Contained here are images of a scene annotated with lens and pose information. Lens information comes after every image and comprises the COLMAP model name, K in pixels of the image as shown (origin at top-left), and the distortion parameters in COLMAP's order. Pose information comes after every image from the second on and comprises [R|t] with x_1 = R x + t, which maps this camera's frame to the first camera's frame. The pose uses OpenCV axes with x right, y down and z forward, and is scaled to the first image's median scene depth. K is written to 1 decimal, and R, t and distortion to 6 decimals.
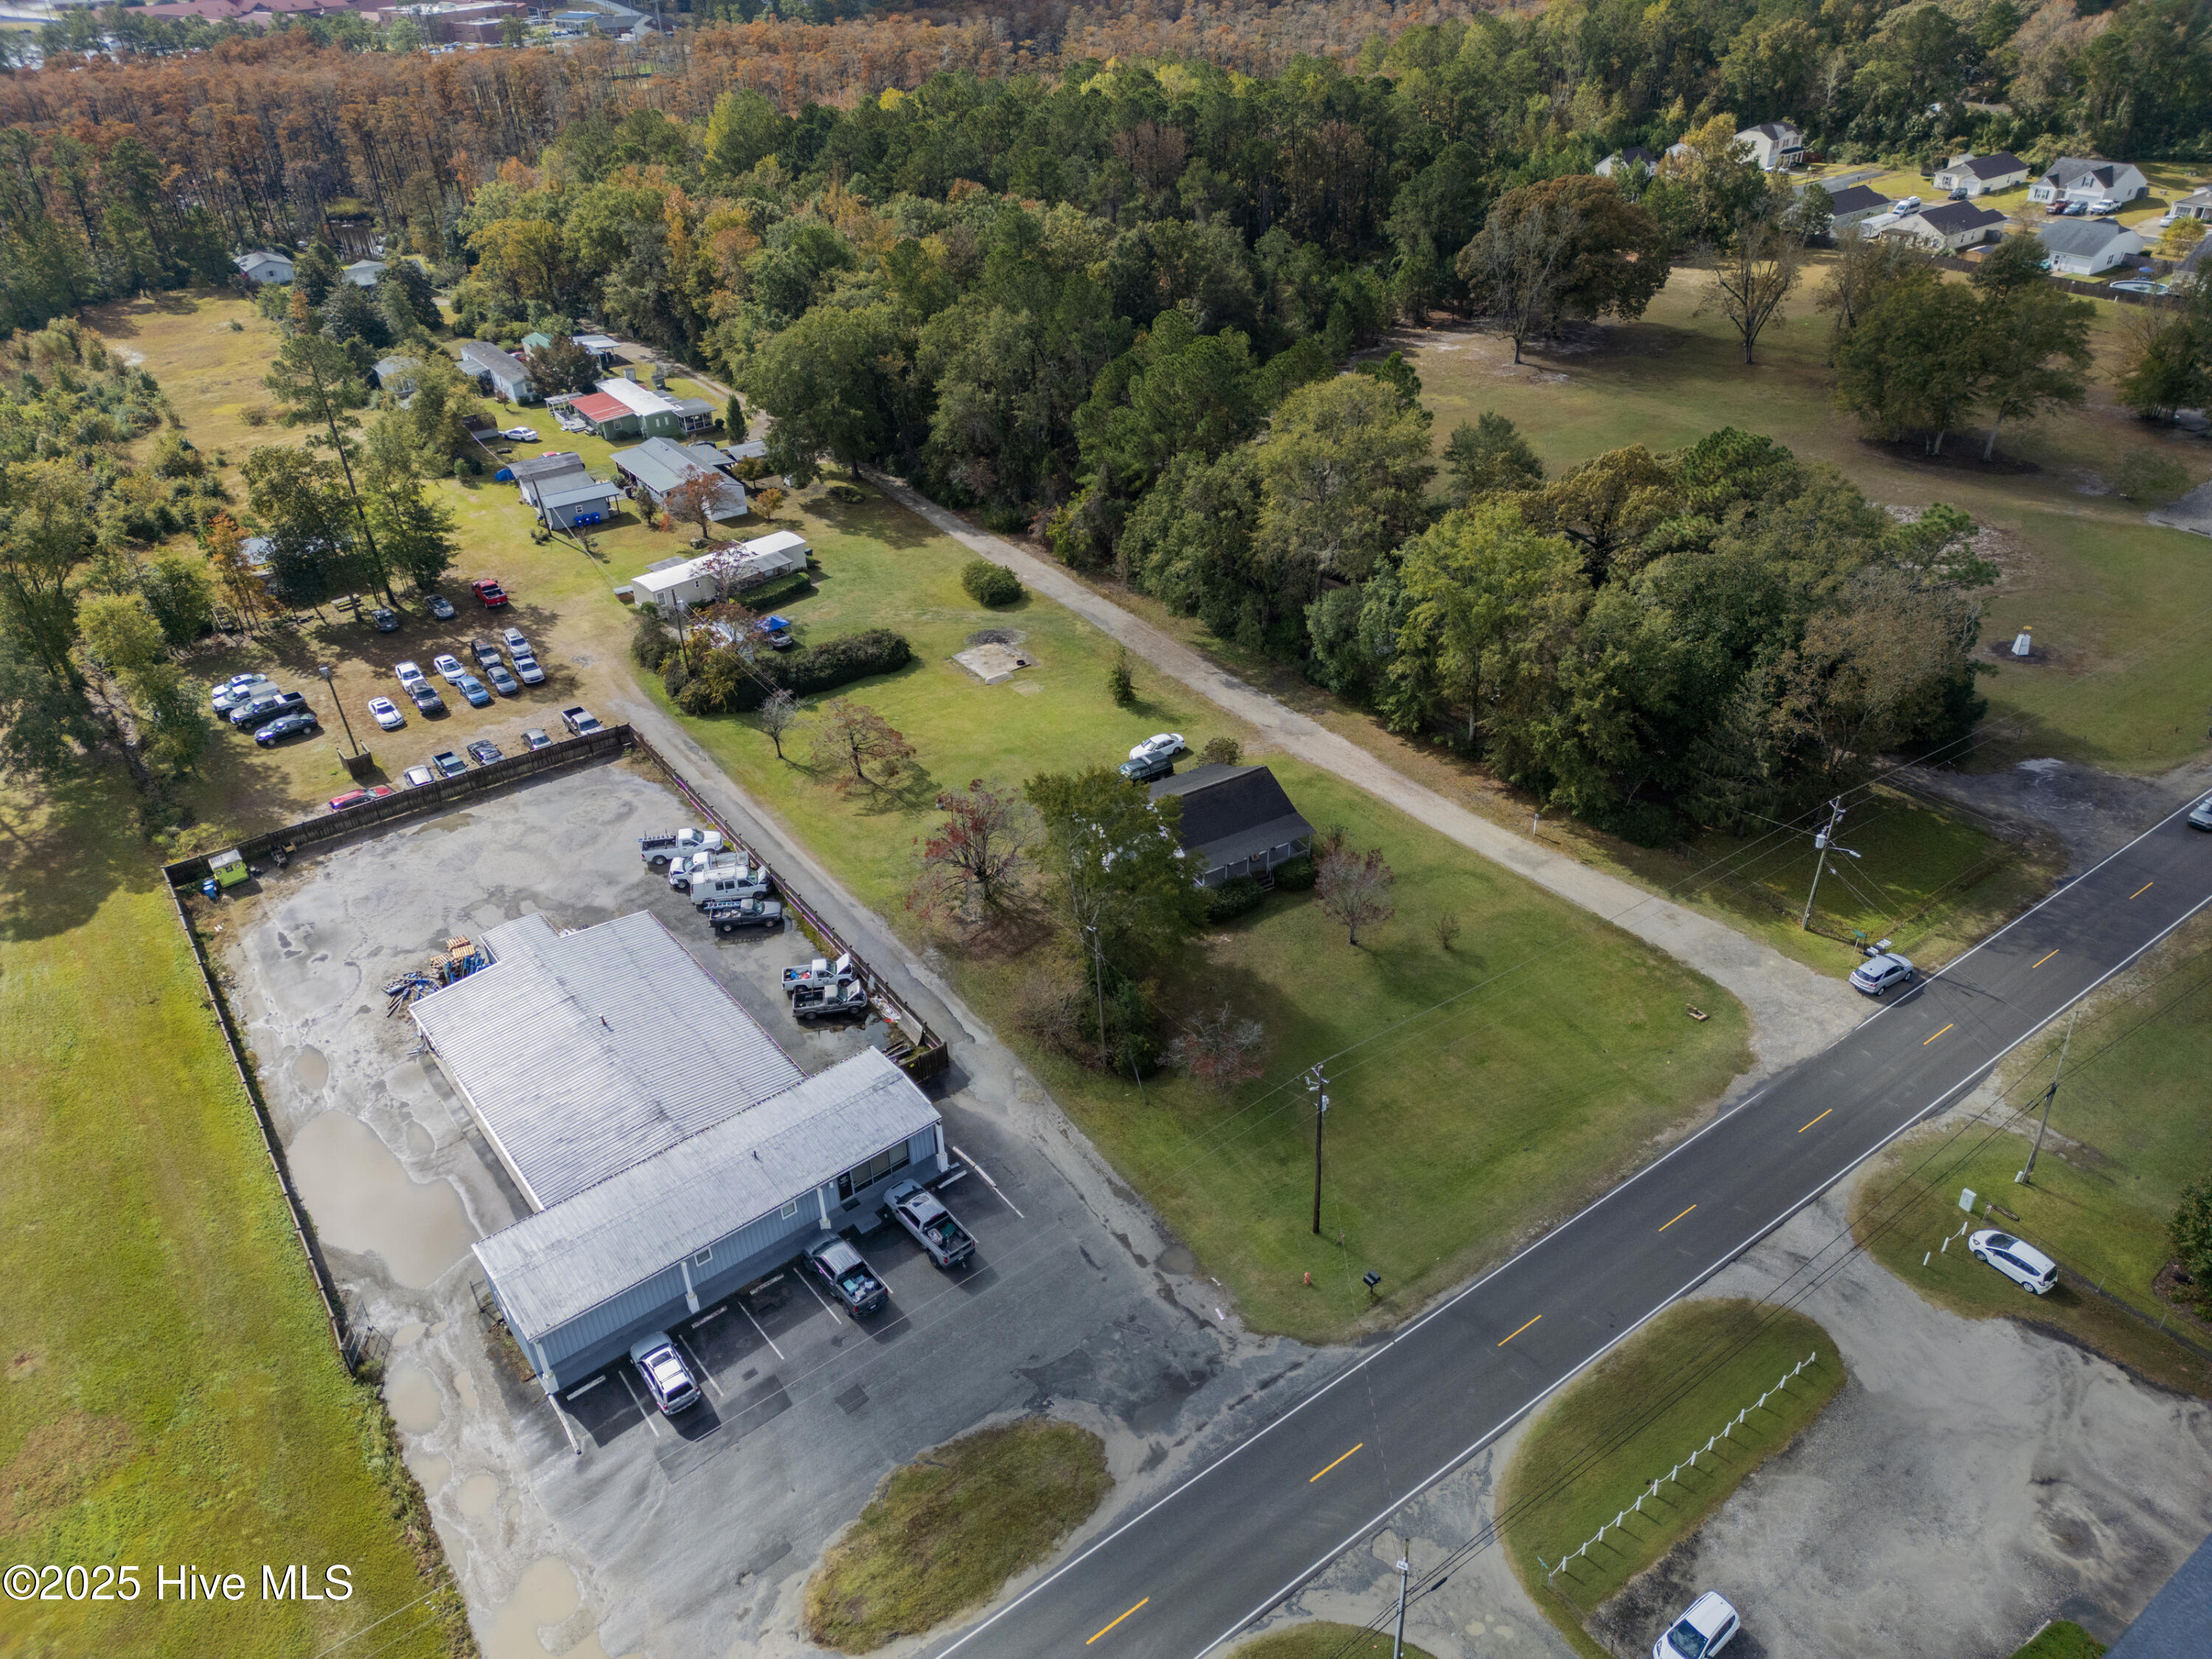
lens RADIAL K [[1542.9, 0, 1107.3], [0, 1542.9, 827.7], [0, 0, 1]] dist [0.076039, -0.070891]
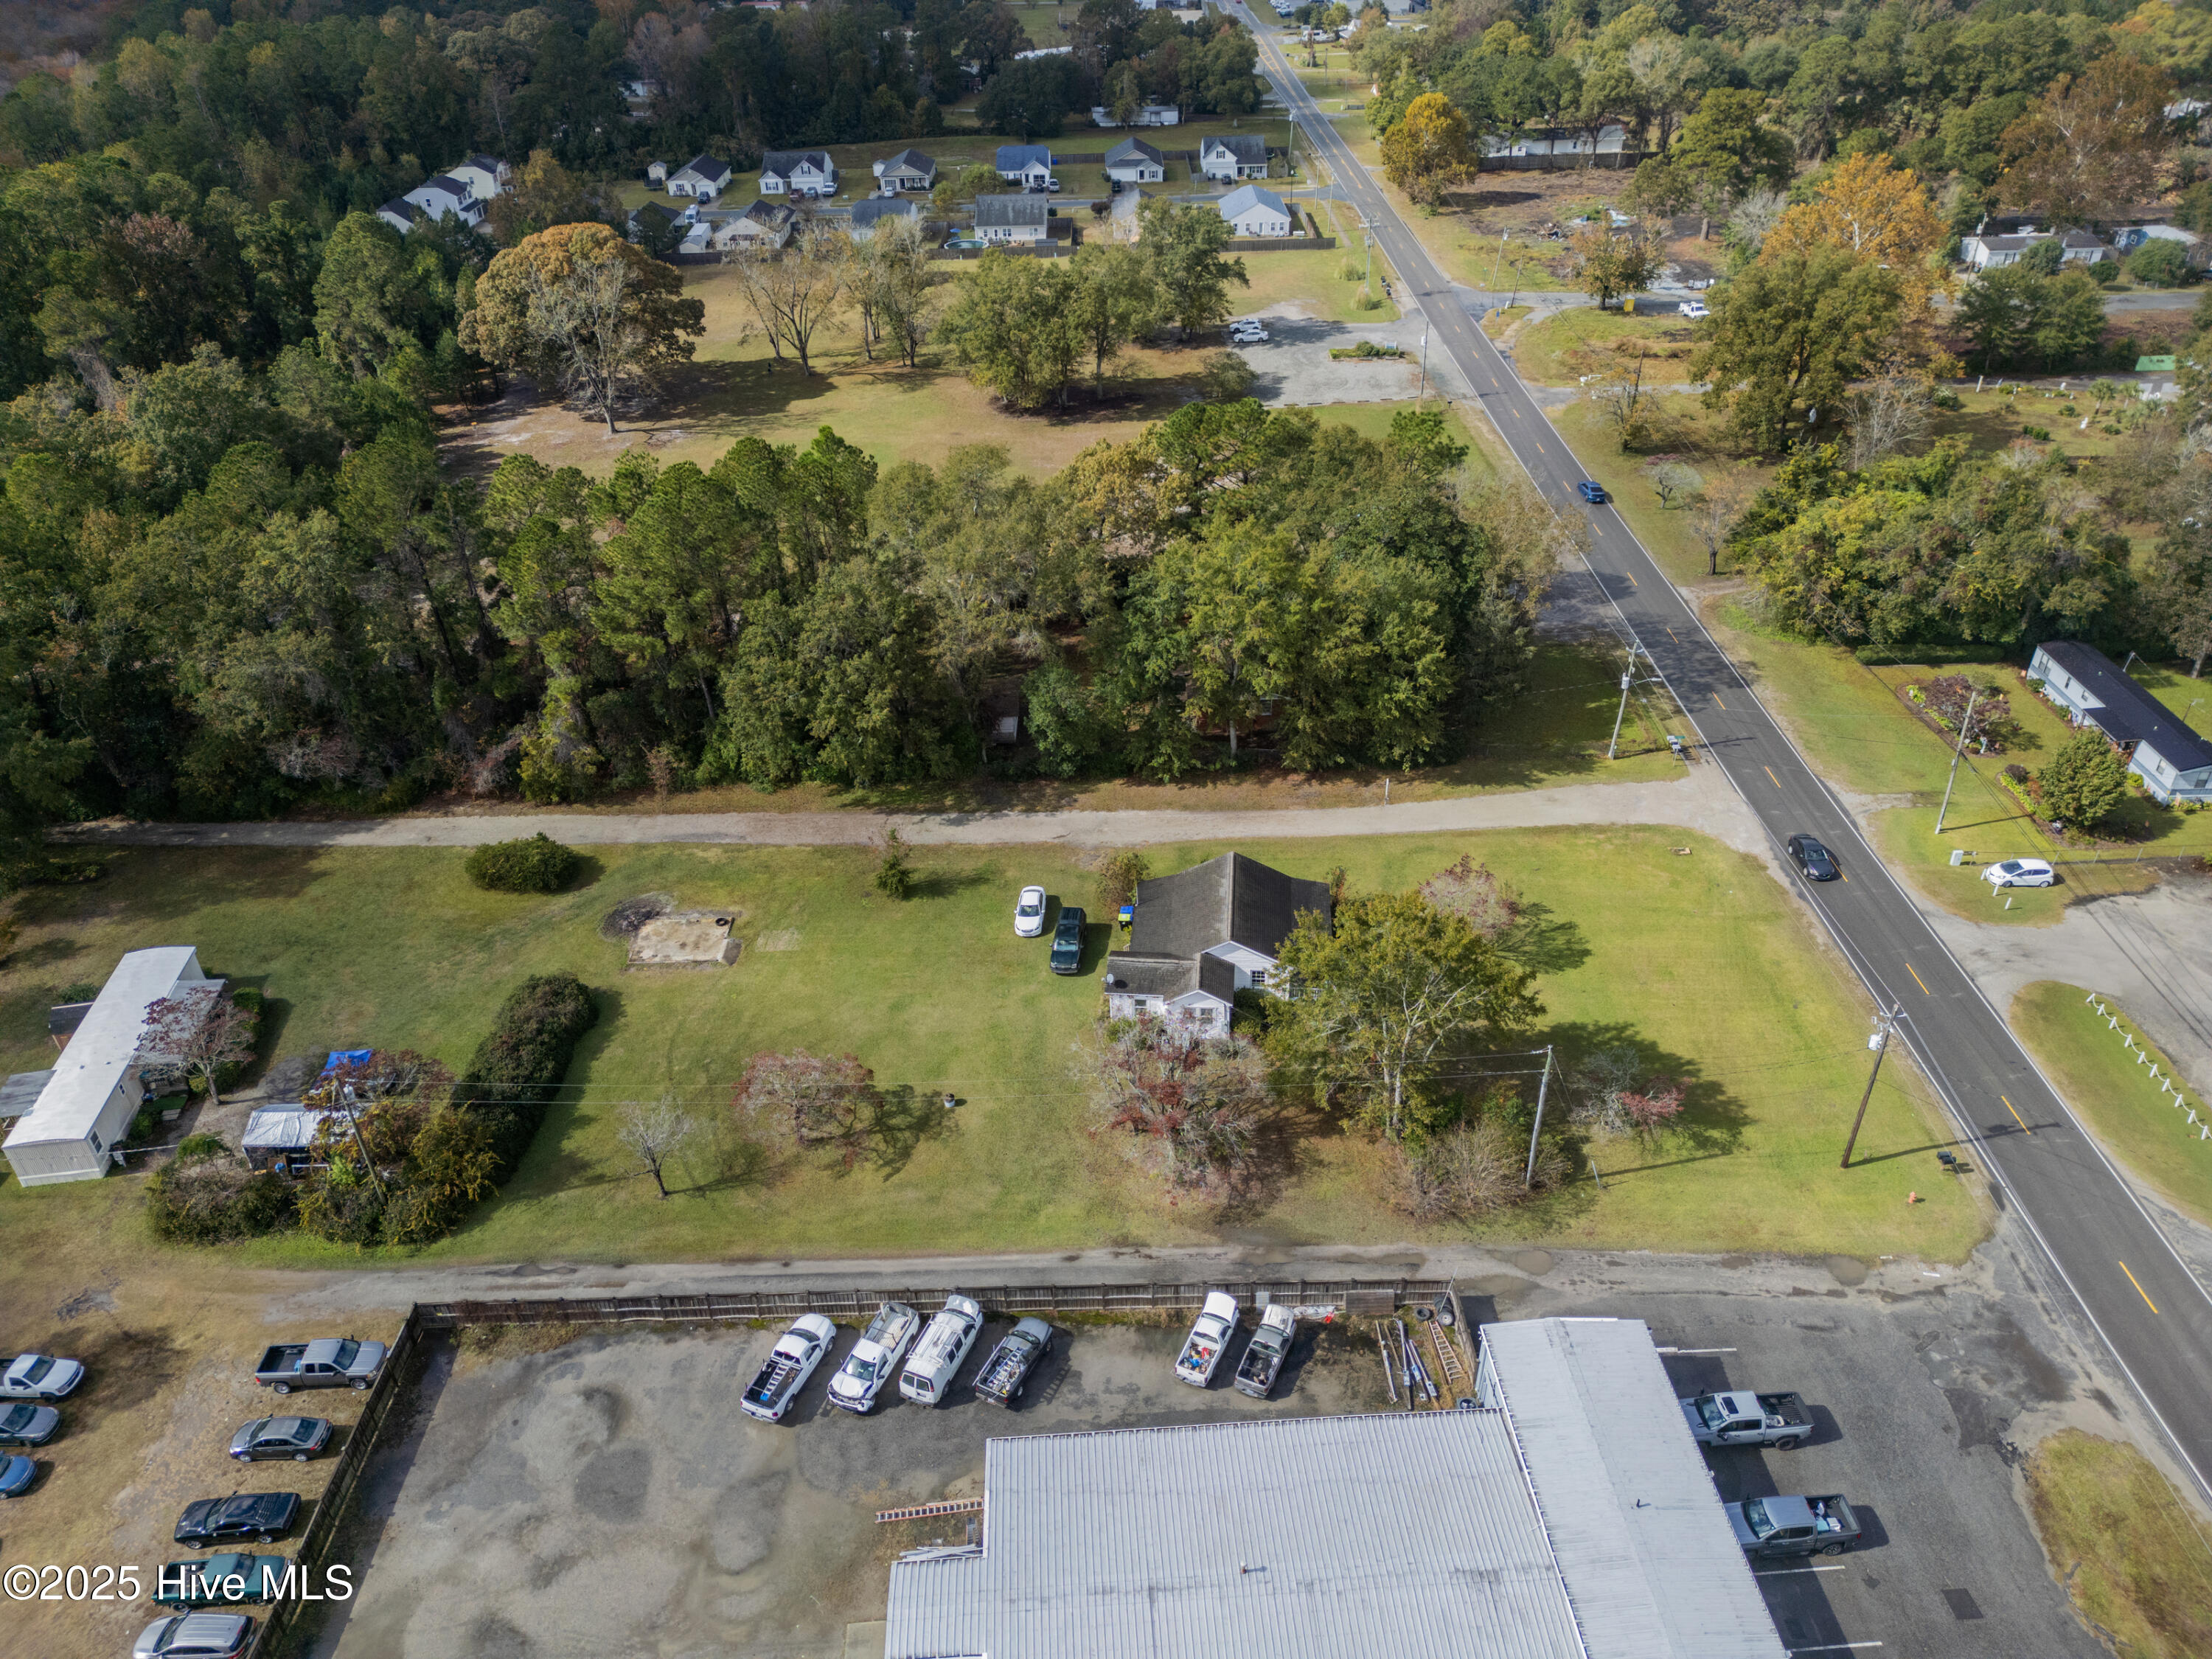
lens RADIAL K [[1542.9, 0, 1107.3], [0, 1542.9, 827.7], [0, 0, 1]] dist [0.076039, -0.070891]
pose [[0.576695, -0.432615, 0.693013, -0.523647], [0.444537, 0.877878, 0.178093, -0.230186], [-0.685426, 0.205365, 0.698582, 0.385244]]
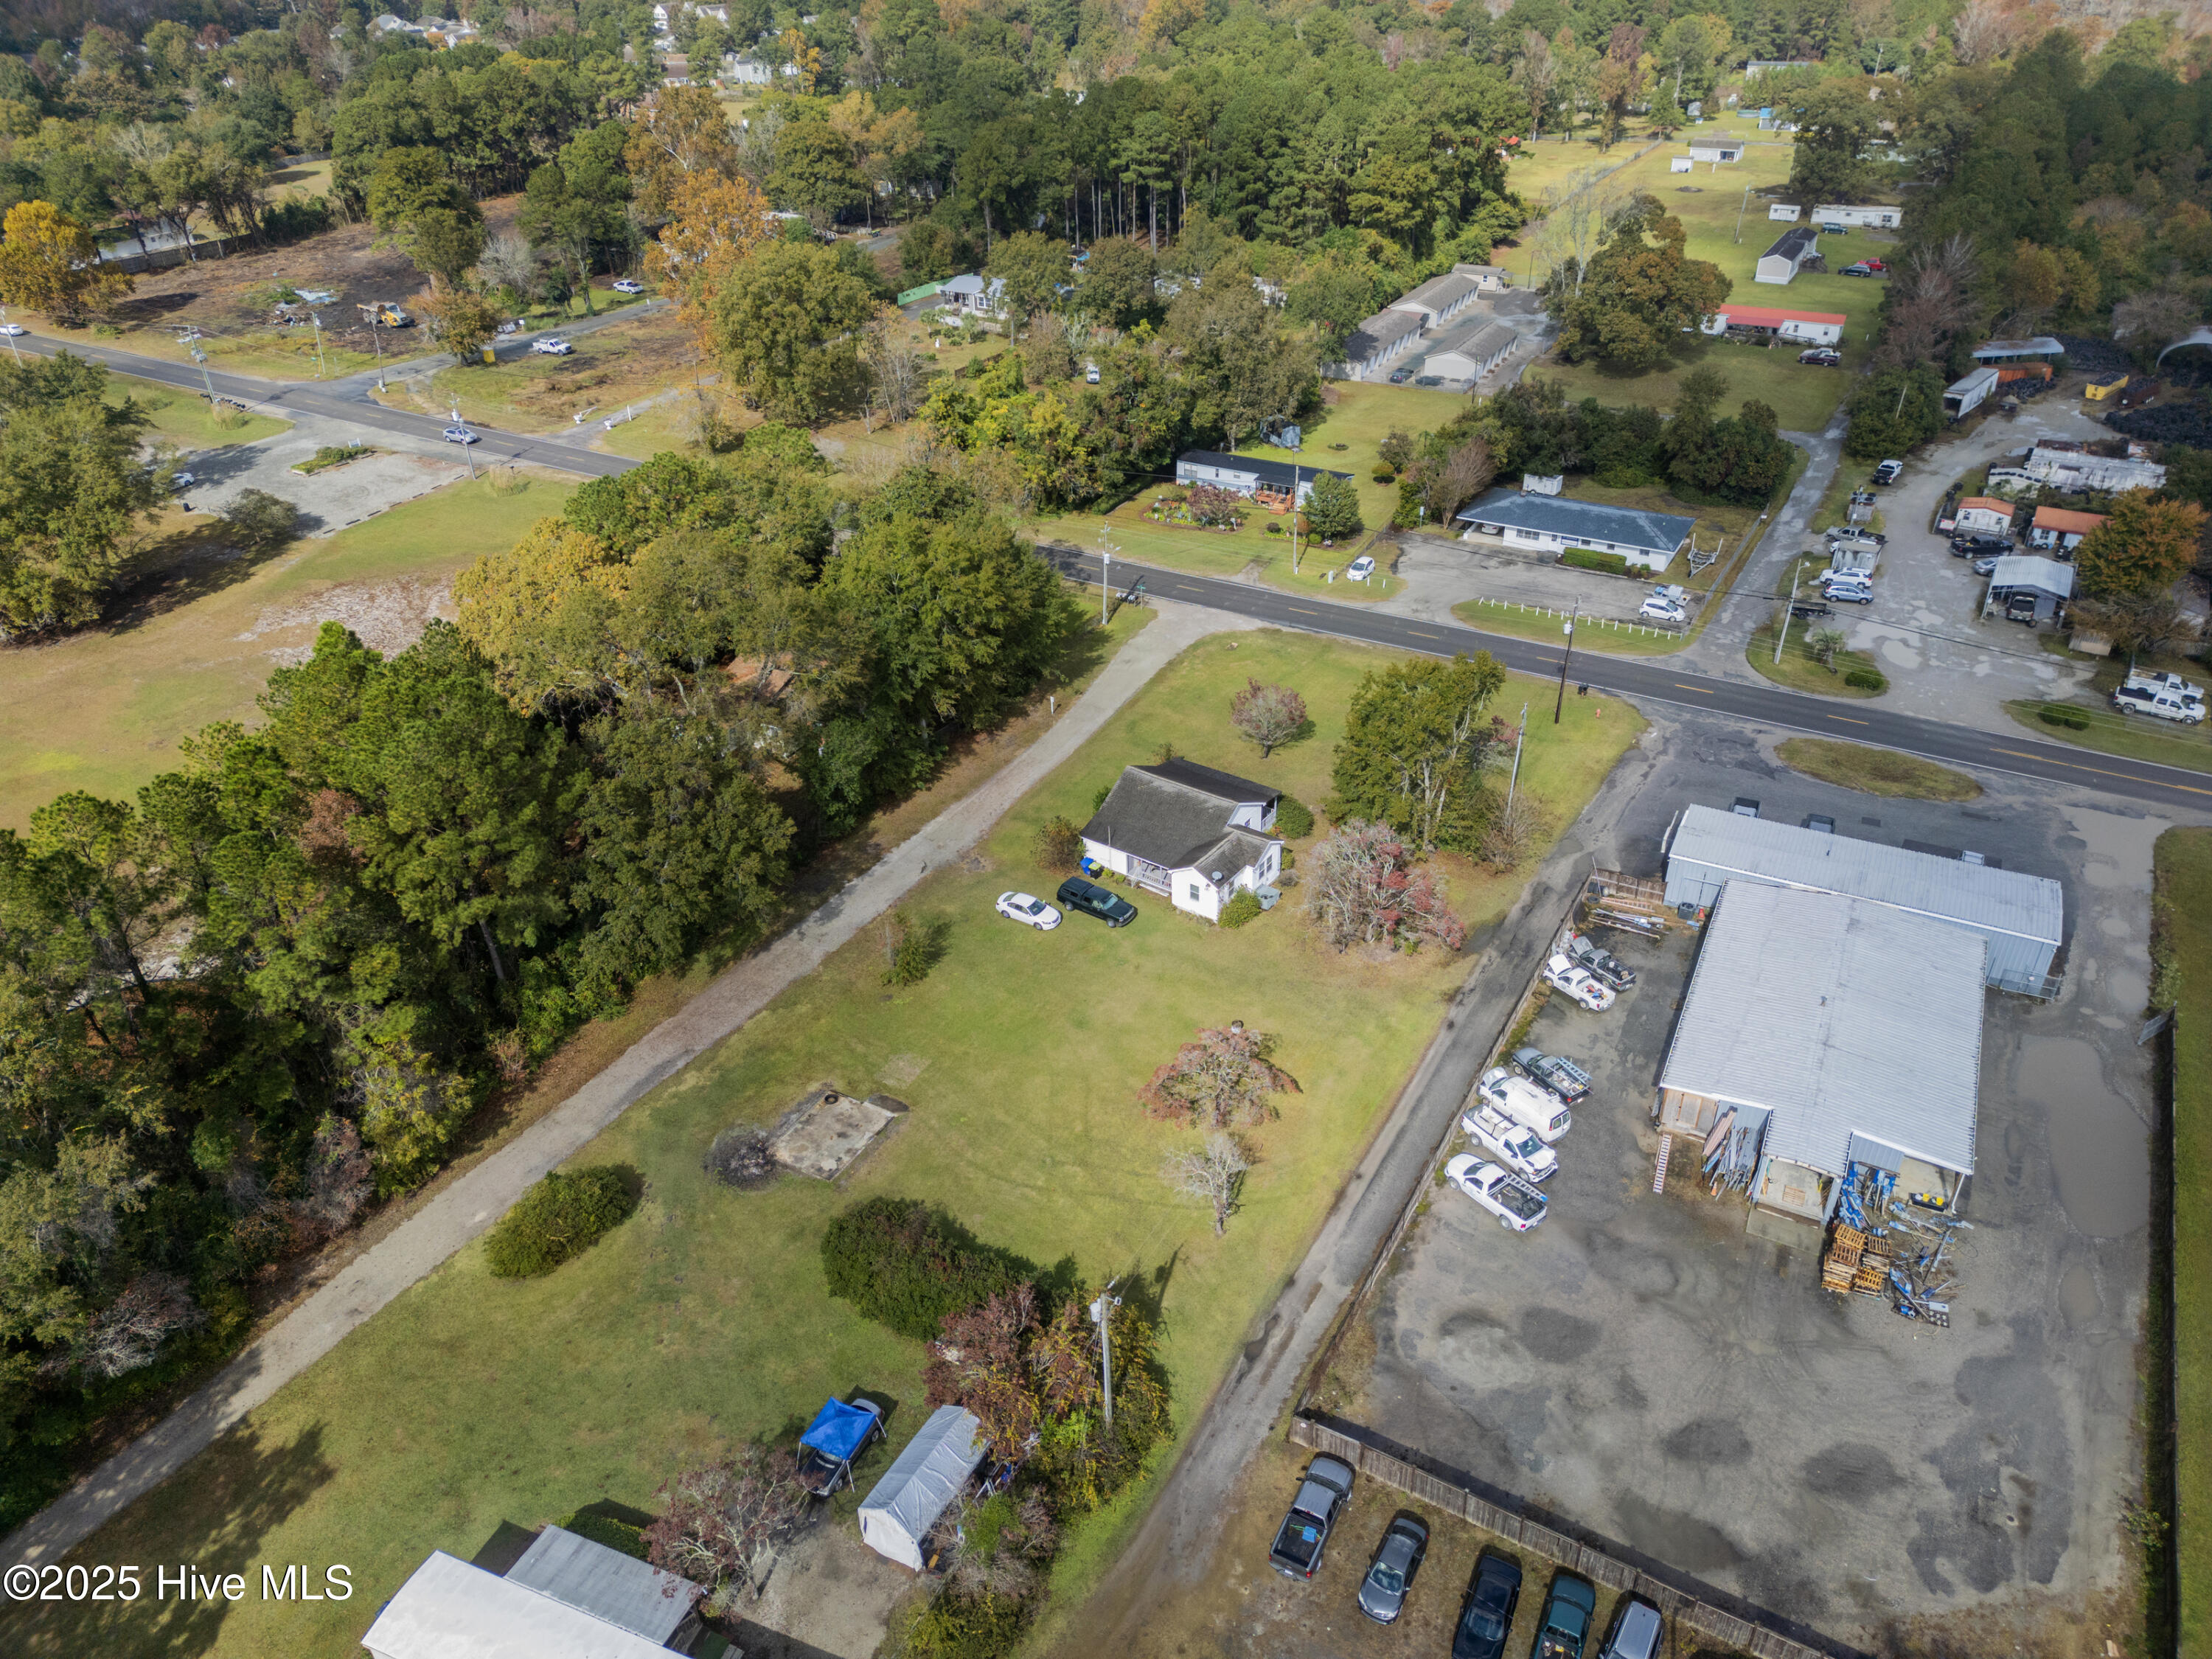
lens RADIAL K [[1544.1, 0, 1106.0], [0, 1544.1, 829.5], [0, 0, 1]] dist [0.068705, -0.072371]
pose [[-0.411564, -0.453870, 0.790328, -0.663960], [0.519781, 0.595424, 0.612616, -0.600564], [-0.748628, 0.662927, -0.009142, 0.975839]]
